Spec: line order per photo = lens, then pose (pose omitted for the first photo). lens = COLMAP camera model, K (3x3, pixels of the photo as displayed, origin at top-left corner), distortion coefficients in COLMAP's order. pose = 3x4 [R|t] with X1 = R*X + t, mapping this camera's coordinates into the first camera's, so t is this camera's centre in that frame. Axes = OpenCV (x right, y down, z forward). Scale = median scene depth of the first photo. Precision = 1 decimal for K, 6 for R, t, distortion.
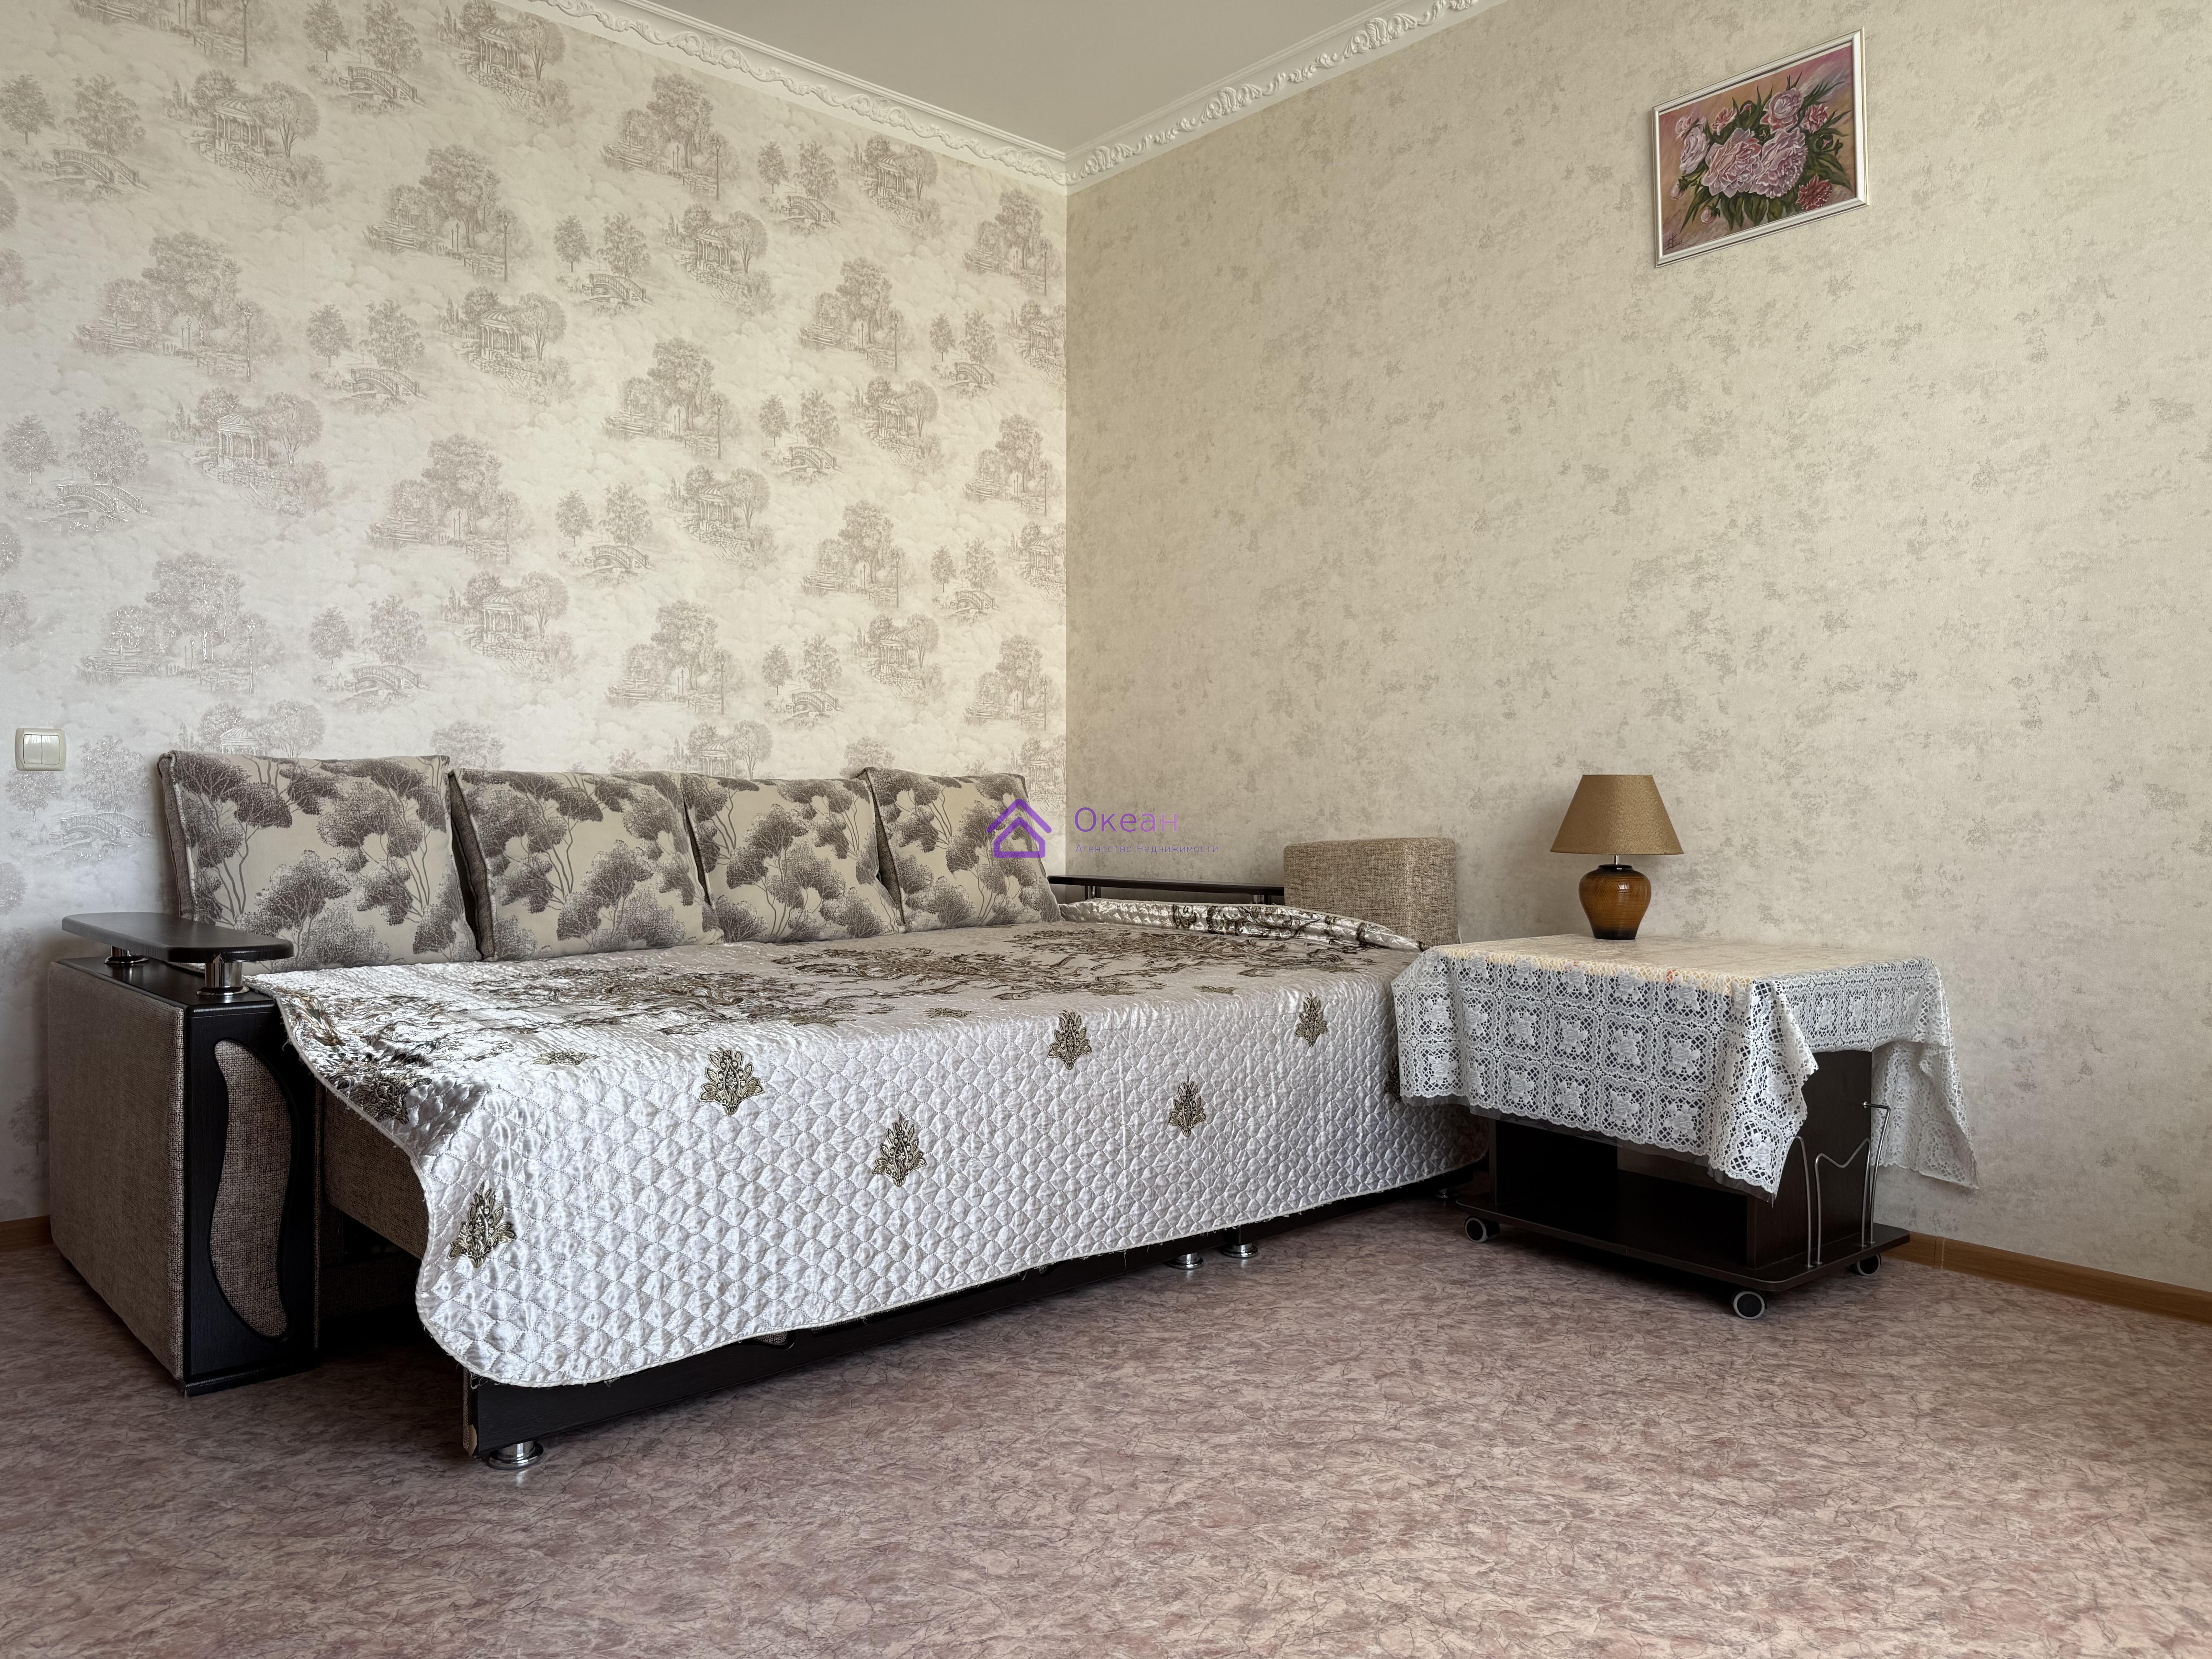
lens RADIAL K [[1498.5, 0, 1109.3], [0, 1498.5, 870.3], [0, 0, 1]] dist [0.004382, -0.034132]
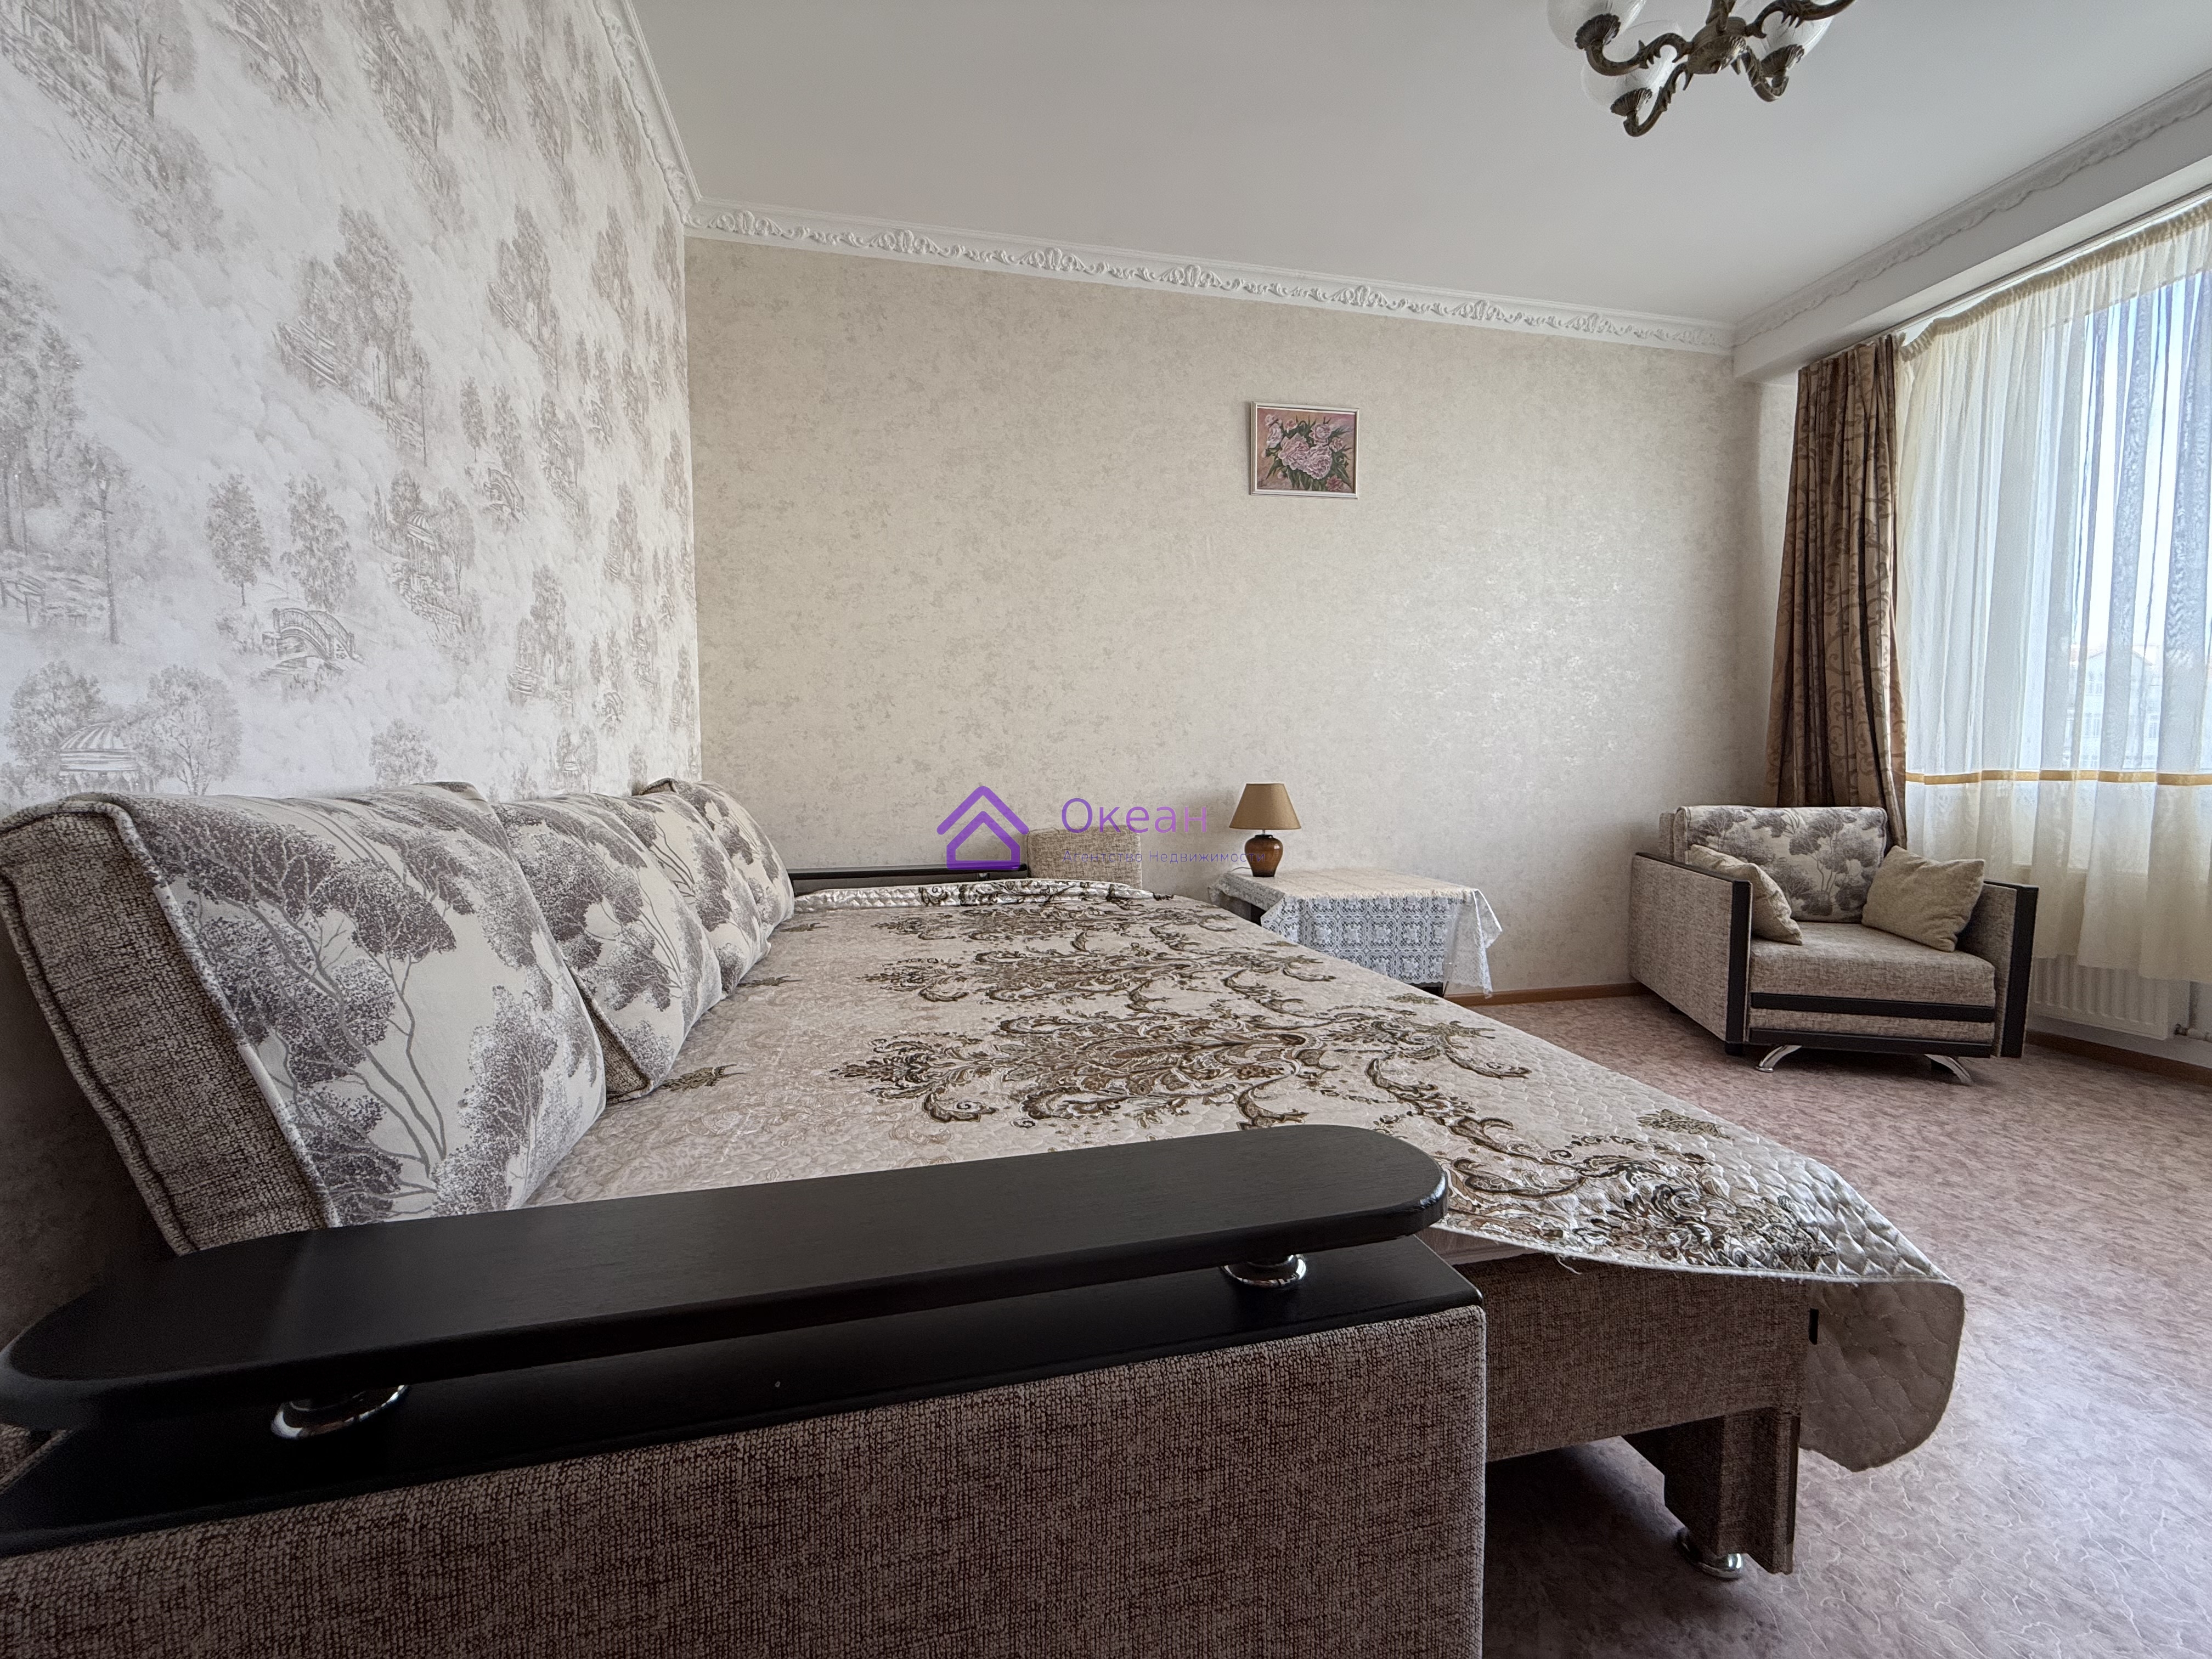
lens RADIAL K [[884.0, 0, 1103.0], [0, 884.0, 822.5], [0, 0, 1]] dist [0.000279, 0.000369]
pose [[0.498490, -0.056427, 0.865057, -0.620722], [0.045070, 0.998217, 0.039141, -0.063555], [-0.865723, 0.019476, 0.500145, 0.614733]]
